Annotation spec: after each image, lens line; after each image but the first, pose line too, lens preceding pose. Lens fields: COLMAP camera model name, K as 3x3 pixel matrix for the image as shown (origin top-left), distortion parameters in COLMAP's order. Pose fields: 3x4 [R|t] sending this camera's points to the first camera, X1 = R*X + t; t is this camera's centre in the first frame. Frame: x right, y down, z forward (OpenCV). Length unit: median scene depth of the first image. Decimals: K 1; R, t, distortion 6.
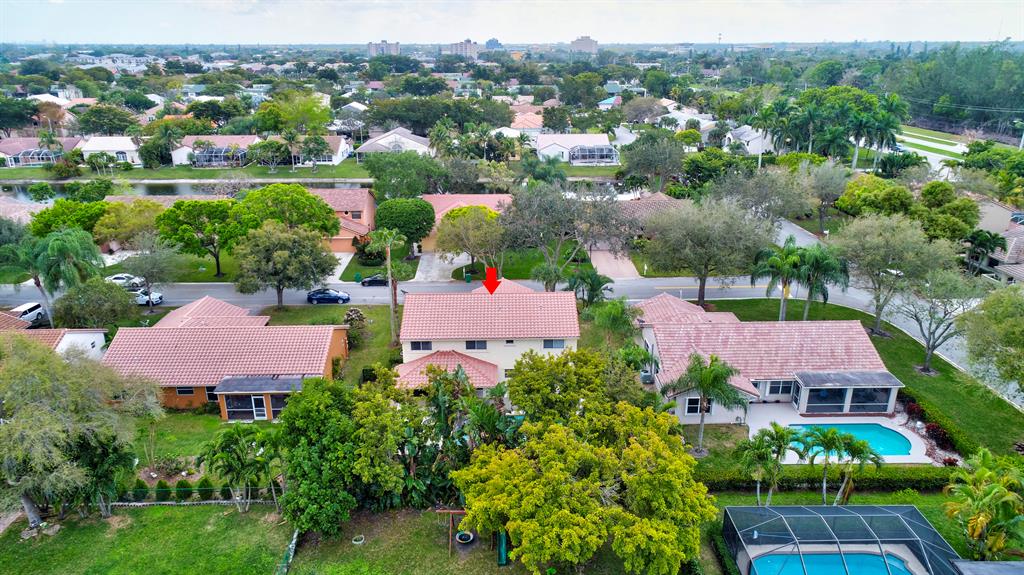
lens RADIAL K [[693.4, 0, 512.0], [0, 693.4, 287.5], [0, 0, 1]] dist [0.010626, 0.003544]
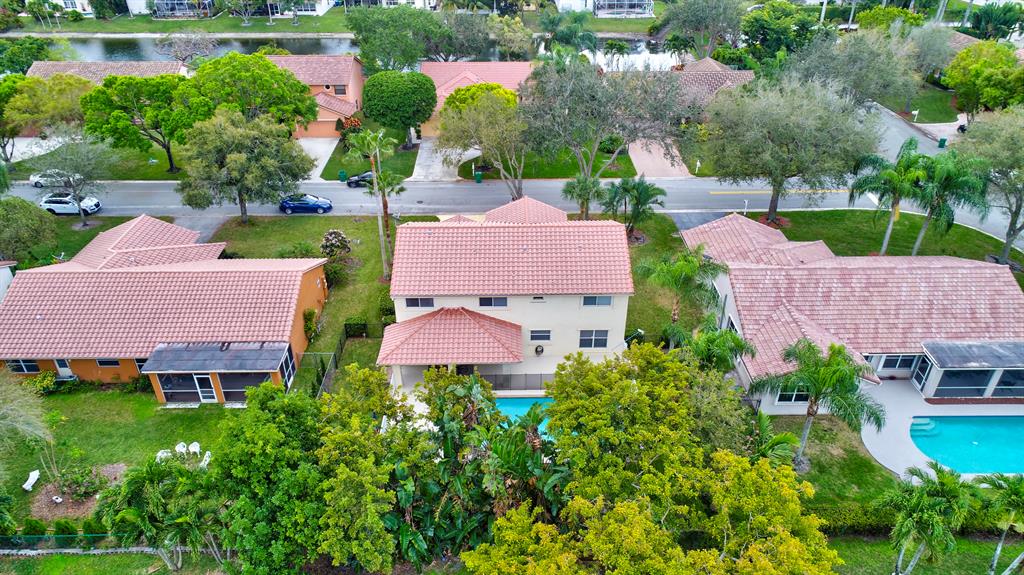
lens RADIAL K [[693.4, 0, 512.0], [0, 693.4, 287.5], [0, 0, 1]] dist [0.010626, 0.003544]
pose [[0.999949, 0.006559, -0.007729, -0.019616], [-0.004789, 0.977660, 0.210138, -0.066873], [0.008935, -0.210090, 0.977641, 0.208863]]
